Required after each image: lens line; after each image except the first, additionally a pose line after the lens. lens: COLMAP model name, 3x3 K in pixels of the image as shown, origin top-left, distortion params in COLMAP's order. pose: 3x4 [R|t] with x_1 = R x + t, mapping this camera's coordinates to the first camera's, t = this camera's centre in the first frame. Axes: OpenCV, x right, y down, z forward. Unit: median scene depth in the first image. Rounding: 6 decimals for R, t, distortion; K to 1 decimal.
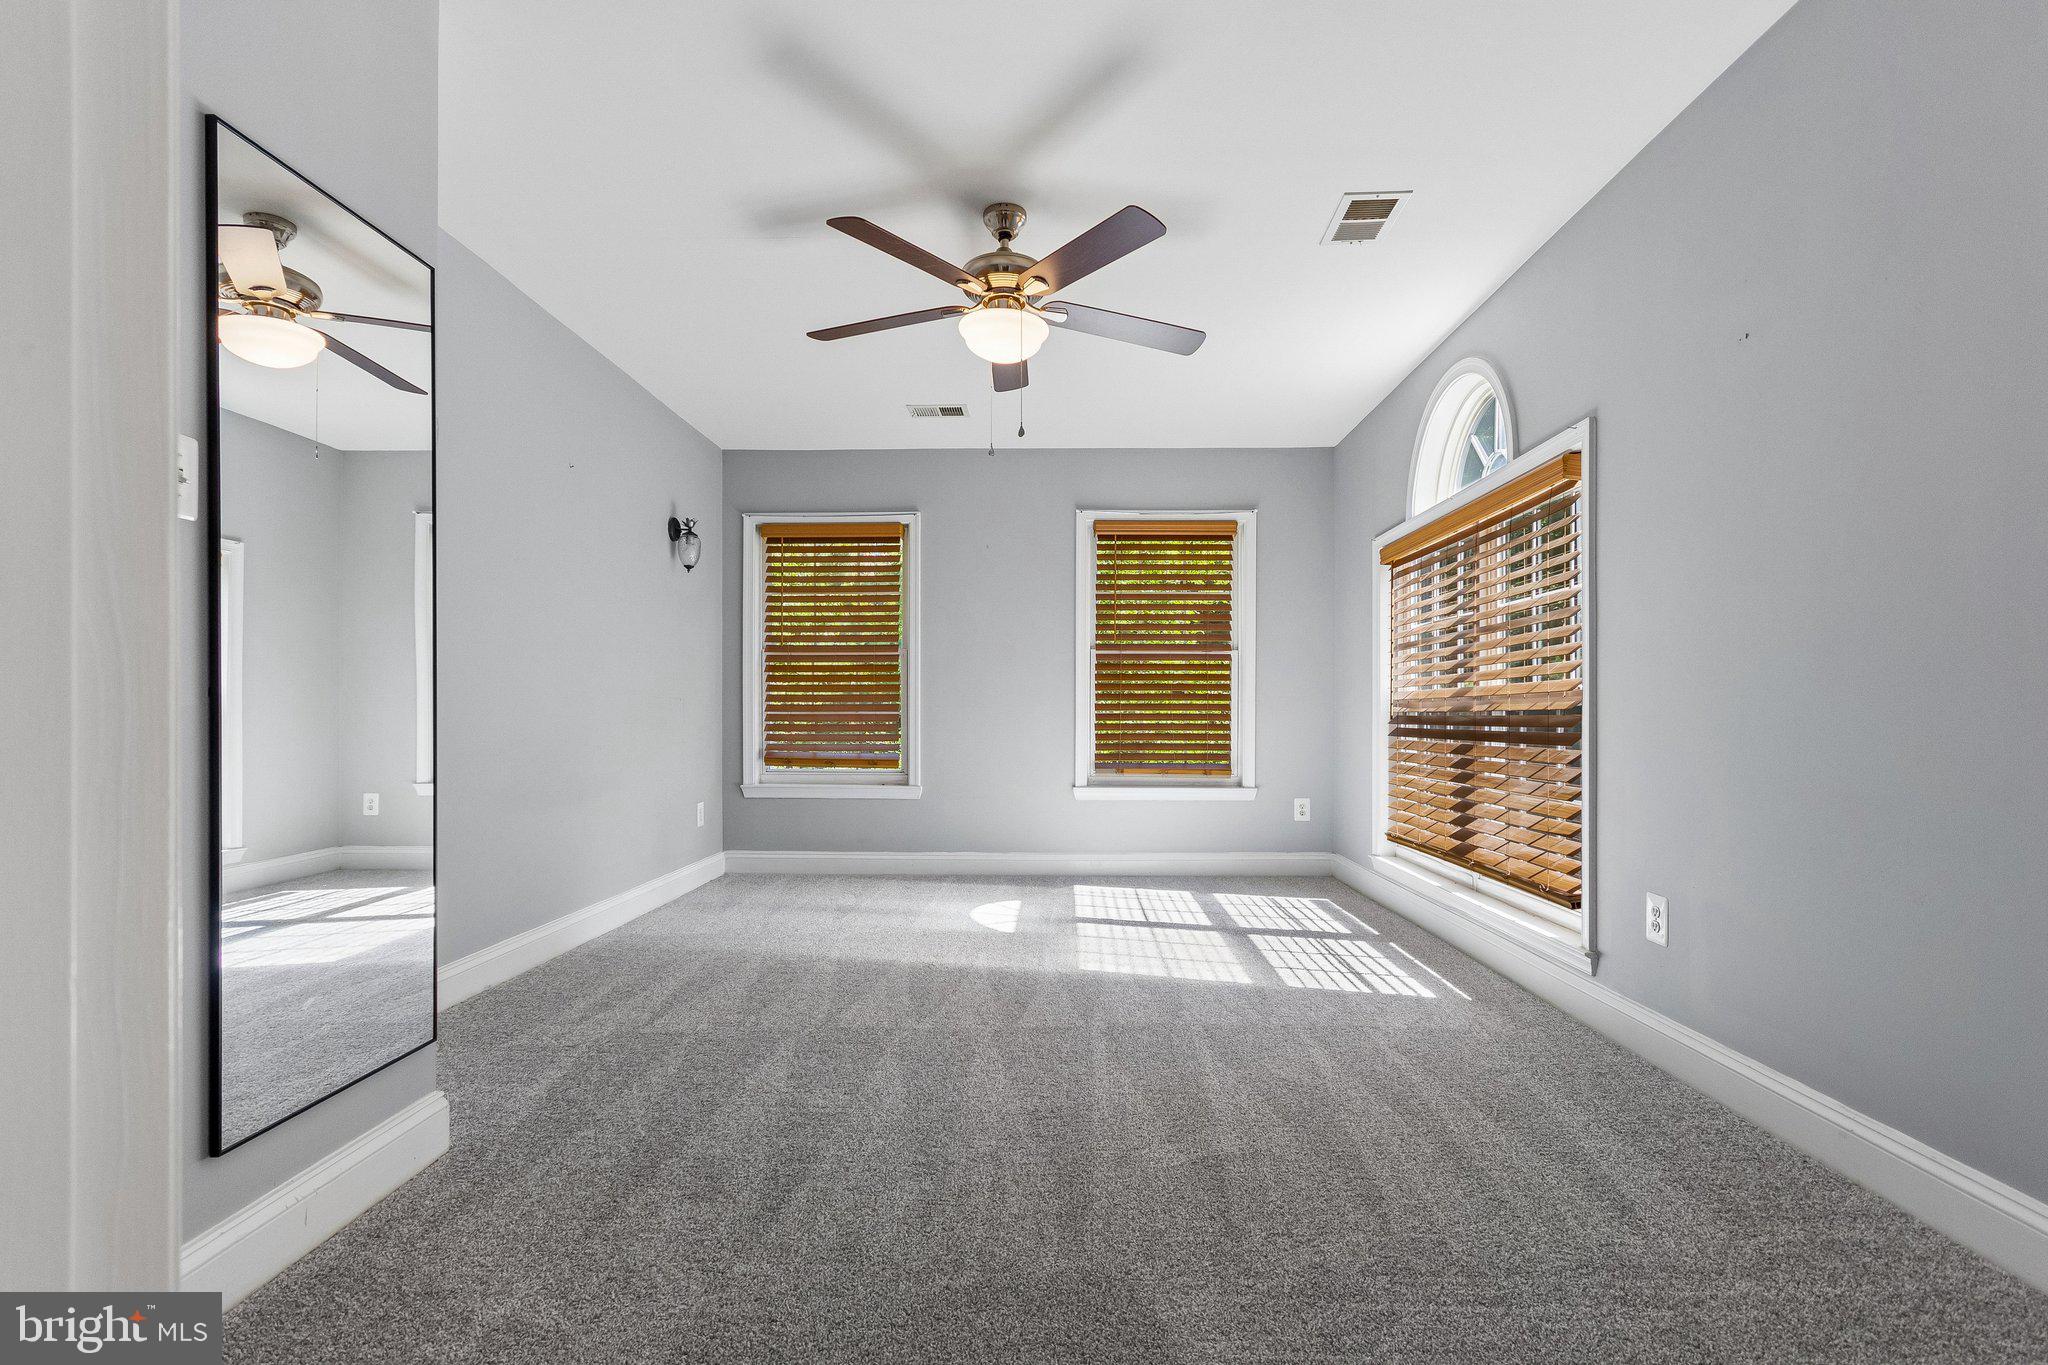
lens RADIAL K [[956.2, 0, 1029.0], [0, 956.2, 696.8], [0, 0, 1]] dist [-0.010645, 0.004111]
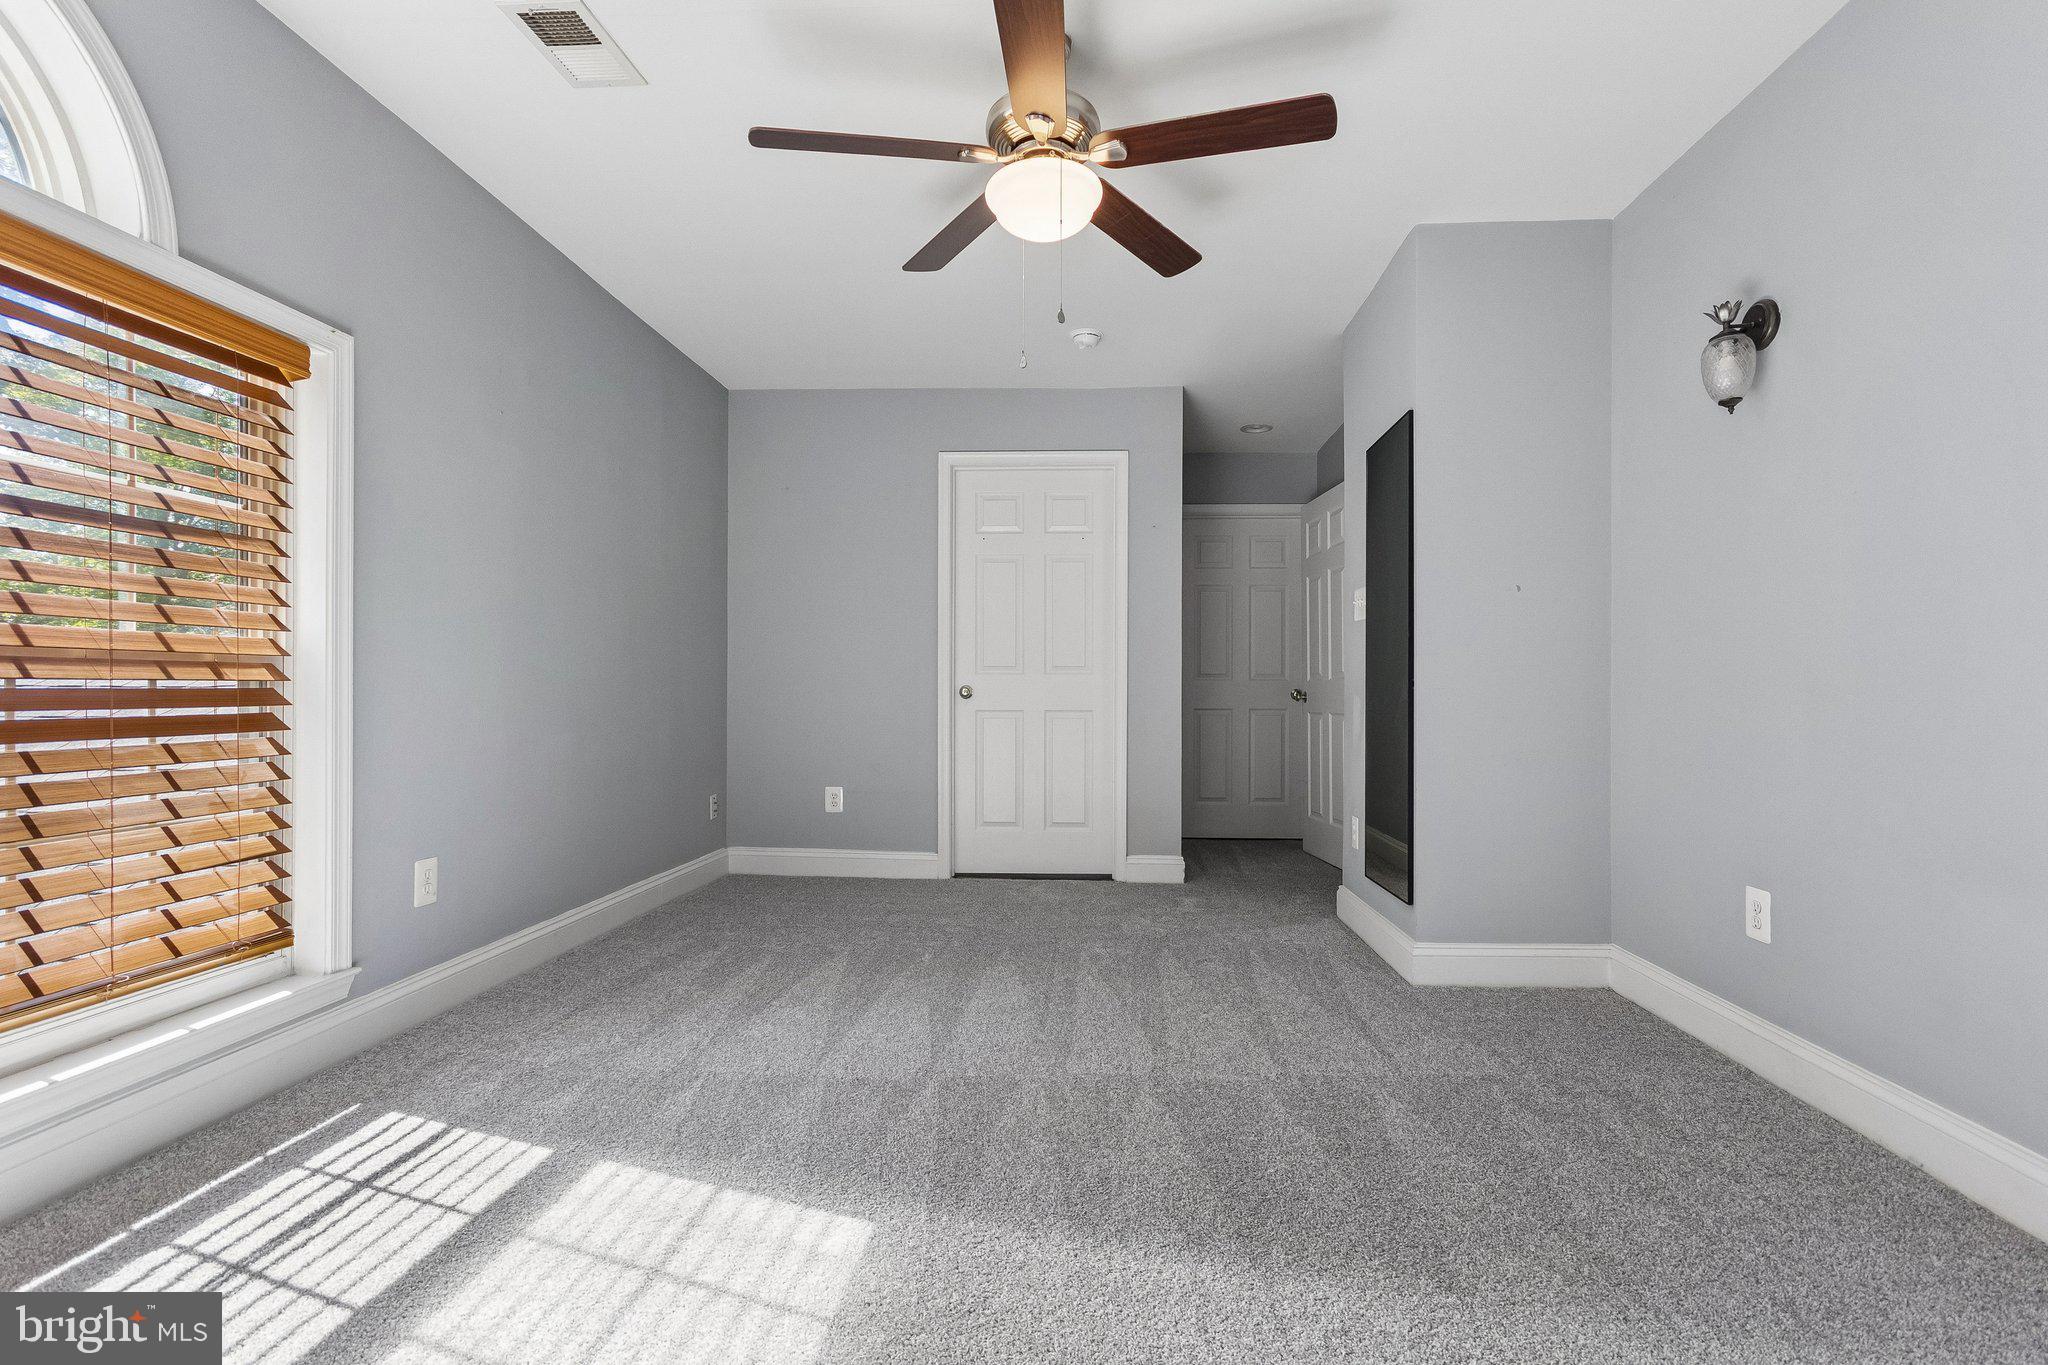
lens RADIAL K [[956.2, 0, 1031.3], [0, 956.2, 685.7], [0, 0, 1]] dist [-0.010645, 0.004111]
pose [[-0.998148, 0.001332, 0.060825, -0.053648], [0.000671, 0.999940, -0.010889, 0.023358], [-0.060836, -0.010828, -0.998089, 1.505533]]
